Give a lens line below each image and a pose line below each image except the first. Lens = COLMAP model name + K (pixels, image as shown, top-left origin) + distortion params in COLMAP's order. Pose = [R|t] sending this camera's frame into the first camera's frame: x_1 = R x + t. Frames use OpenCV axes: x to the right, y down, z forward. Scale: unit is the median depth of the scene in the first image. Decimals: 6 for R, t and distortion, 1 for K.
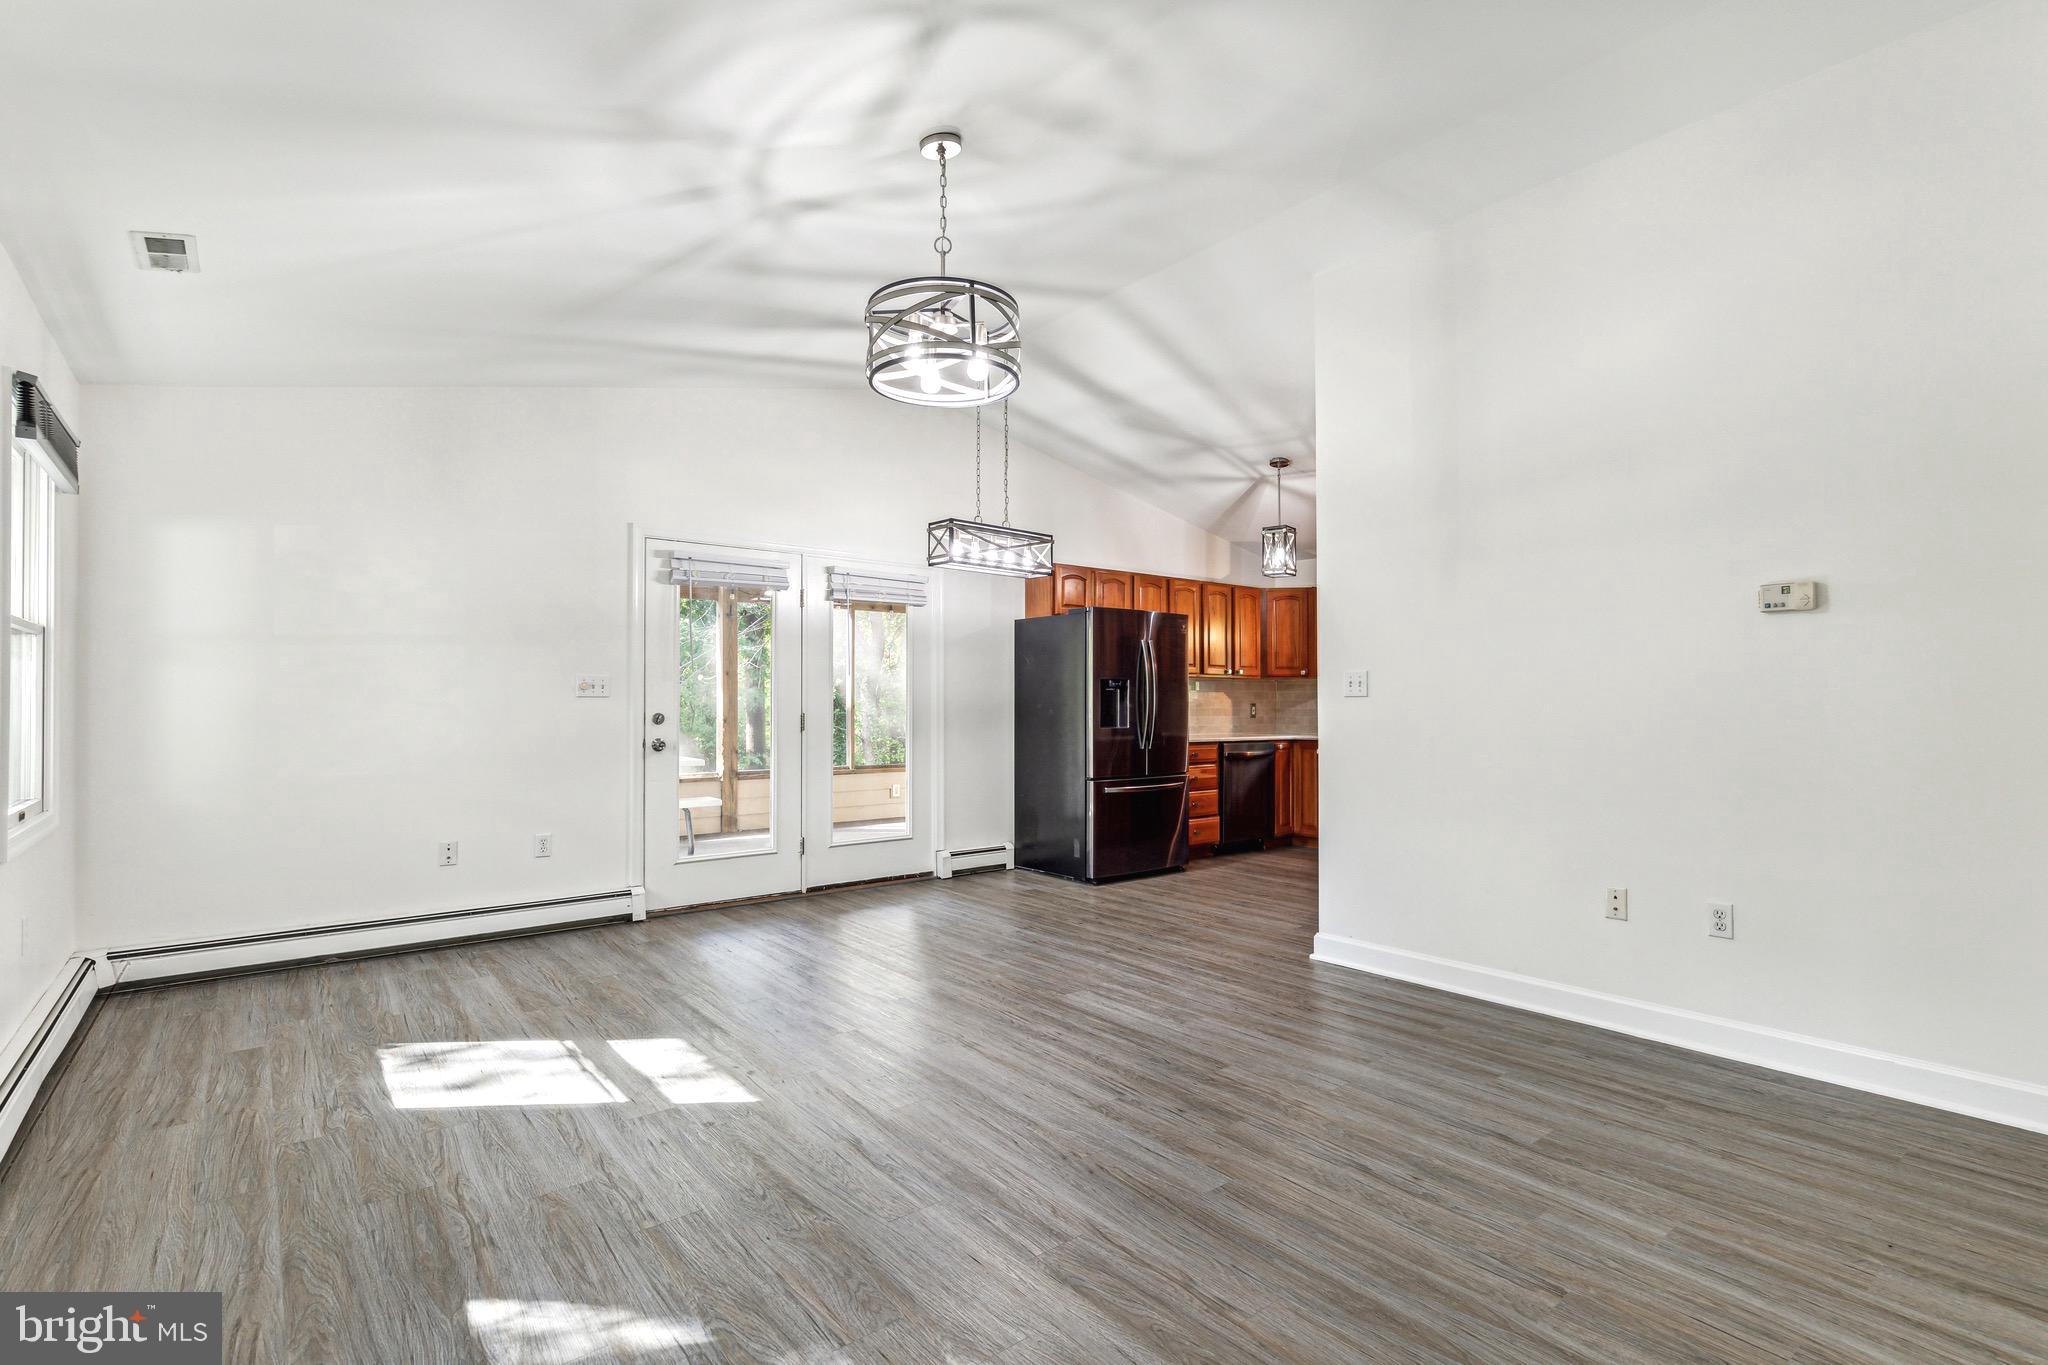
lens RADIAL K [[945.2, 0, 1029.3], [0, 945.2, 708.9], [0, 0, 1]] dist [0.001126, -0.000288]
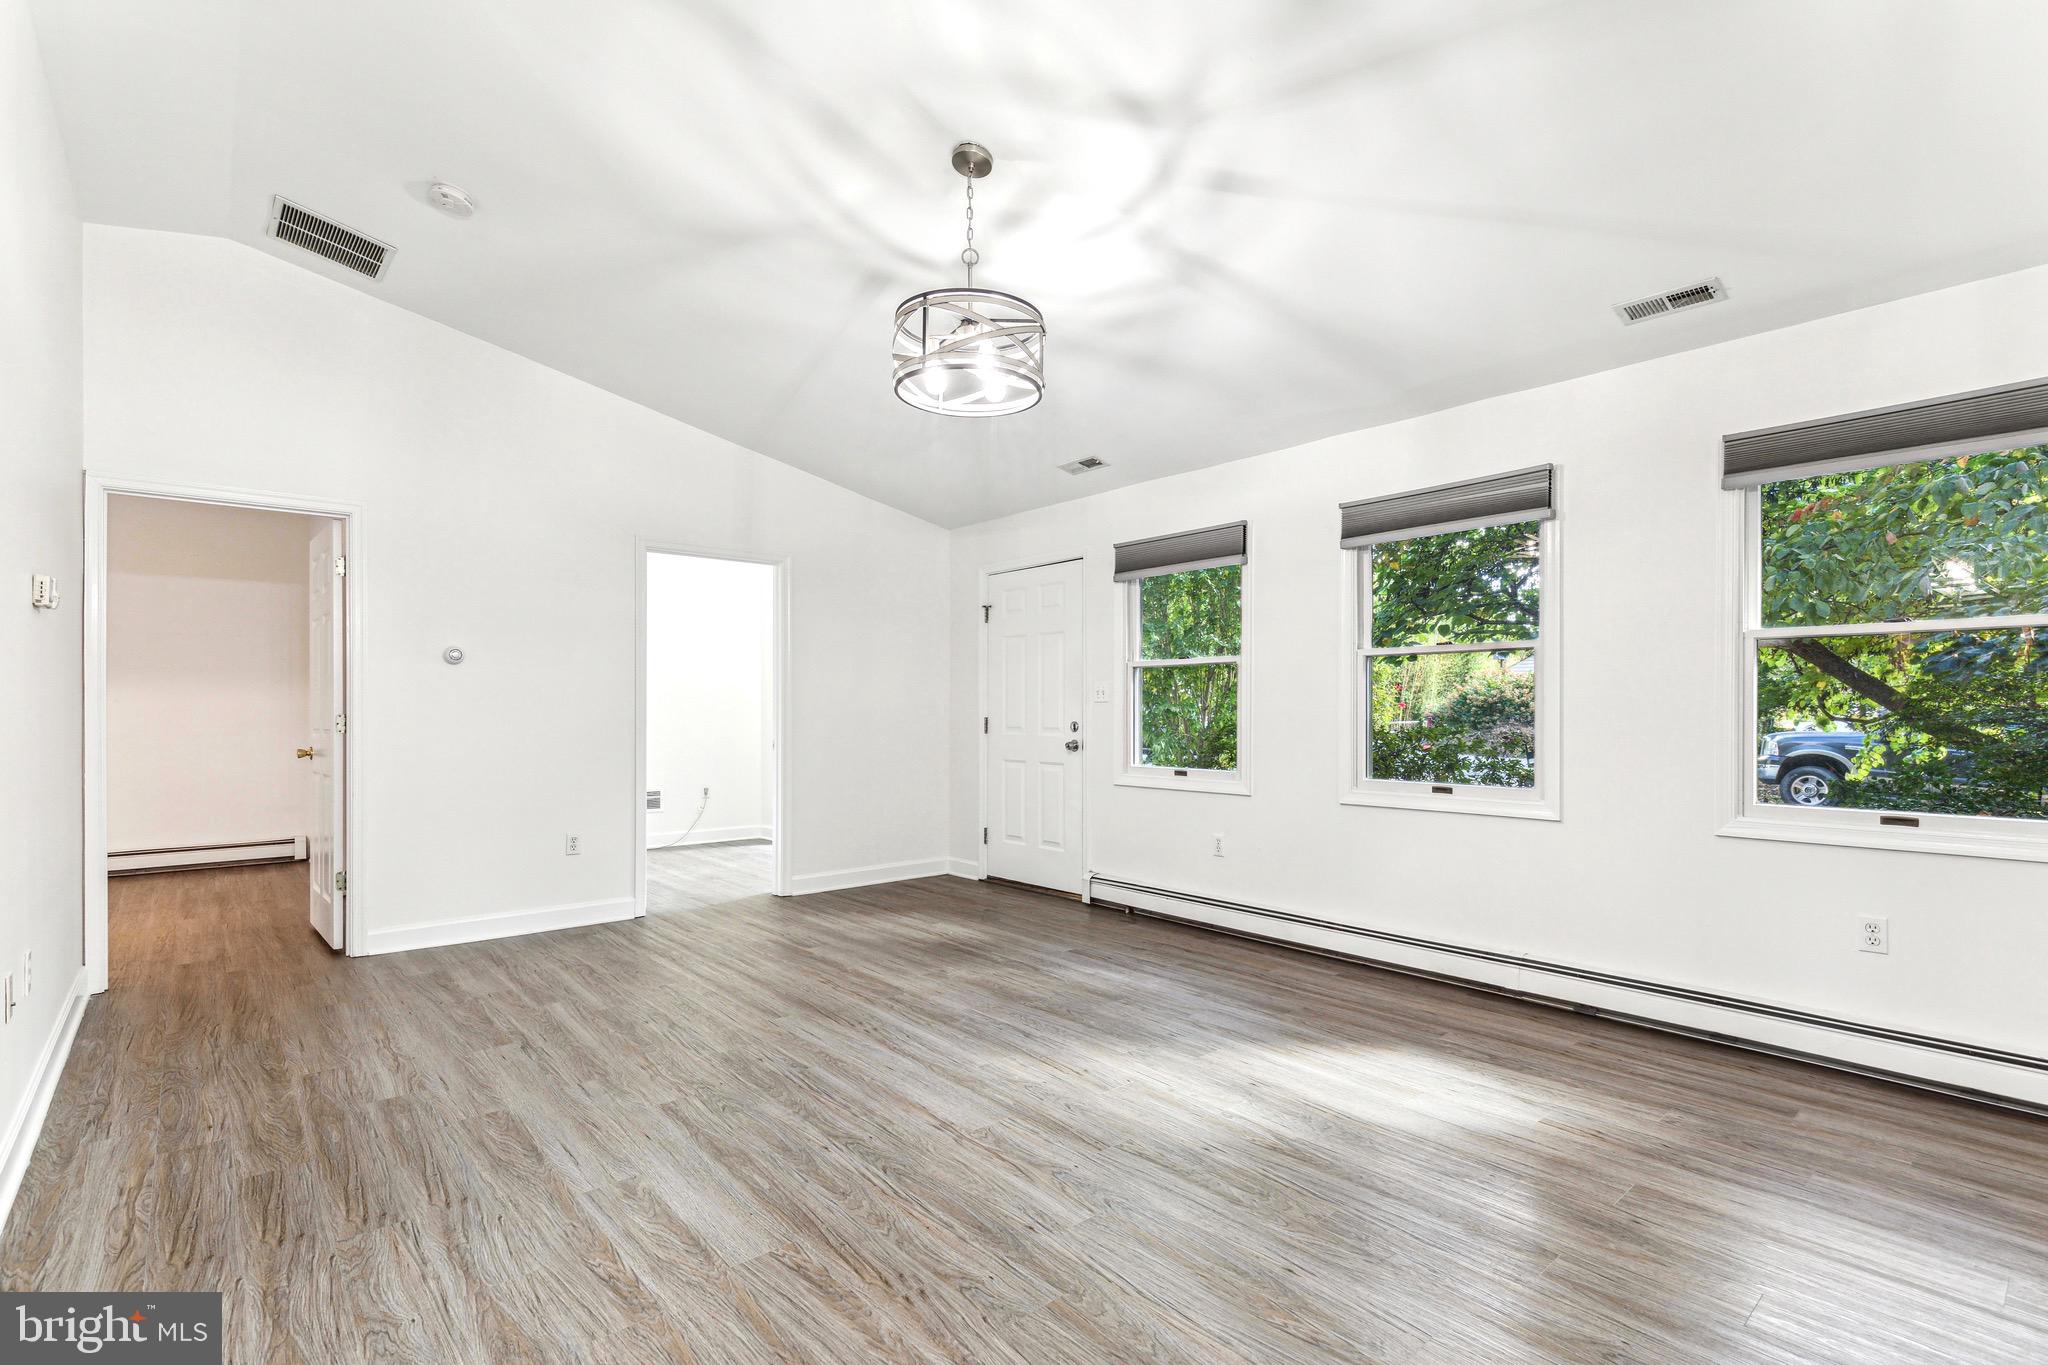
lens RADIAL K [[945.2, 0, 1029.3], [0, 945.2, 708.9], [0, 0, 1]] dist [0.001126, -0.000288]
pose [[-0.999250, 0.000109, -0.038715, -0.122657], [-0.000009, 0.999995, 0.003051, -0.007207], [0.038716, 0.003049, -0.999246, 2.152768]]
